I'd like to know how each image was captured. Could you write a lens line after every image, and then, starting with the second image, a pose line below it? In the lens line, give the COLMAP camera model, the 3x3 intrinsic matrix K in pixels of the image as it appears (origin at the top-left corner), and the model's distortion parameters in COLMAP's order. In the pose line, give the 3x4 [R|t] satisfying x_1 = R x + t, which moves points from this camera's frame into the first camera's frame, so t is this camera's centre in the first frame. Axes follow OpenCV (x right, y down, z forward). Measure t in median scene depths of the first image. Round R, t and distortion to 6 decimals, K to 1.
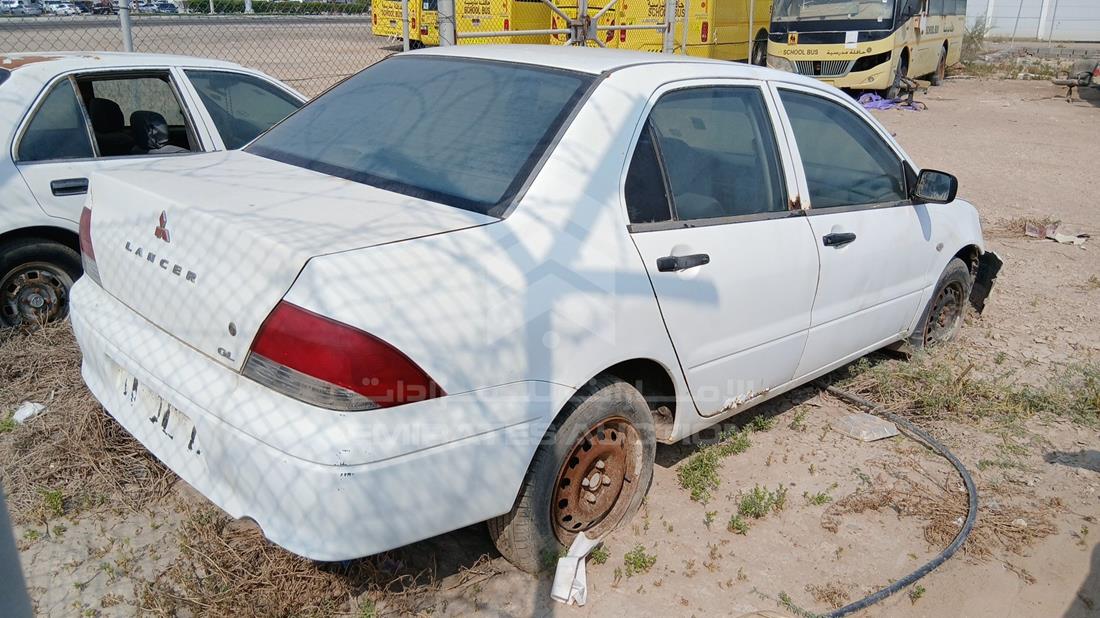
lens RADIAL K [[829.7, 0, 550.0], [0, 829.7, 309.0], [0, 0, 1]] dist [0.107852, -0.188289]
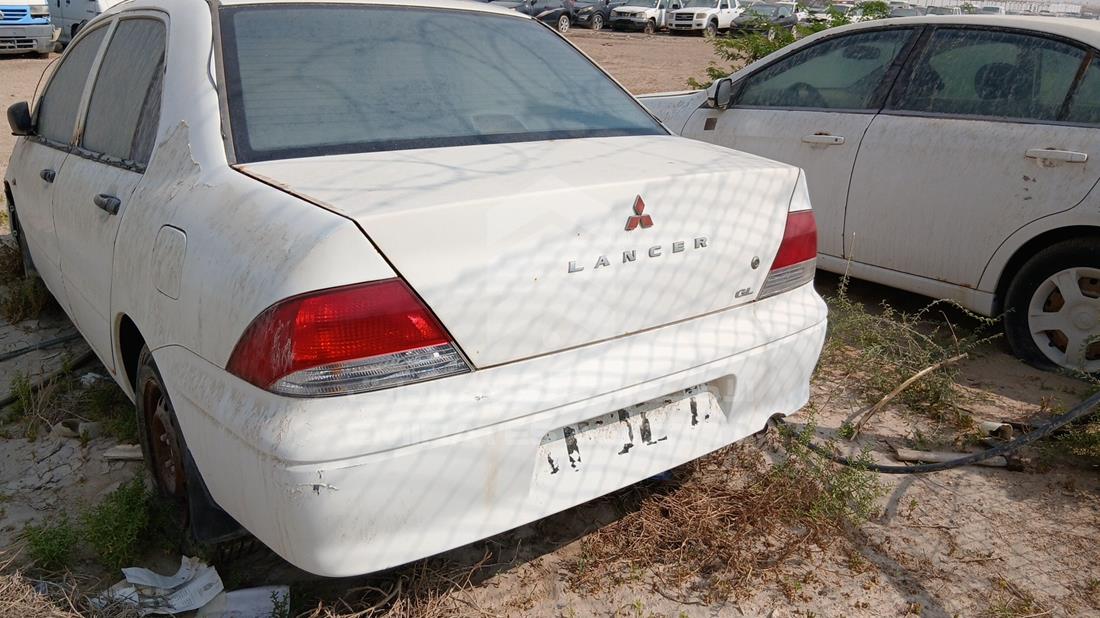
lens RADIAL K [[829.7, 0, 550.0], [0, 829.7, 309.0], [0, 0, 1]] dist [0.107852, -0.188289]
pose [[0.222521, -0.407752, 0.885564, -1.208660], [0.279060, 0.896971, 0.342883, -0.317640], [-0.934136, 0.170826, 0.313382, 0.728777]]
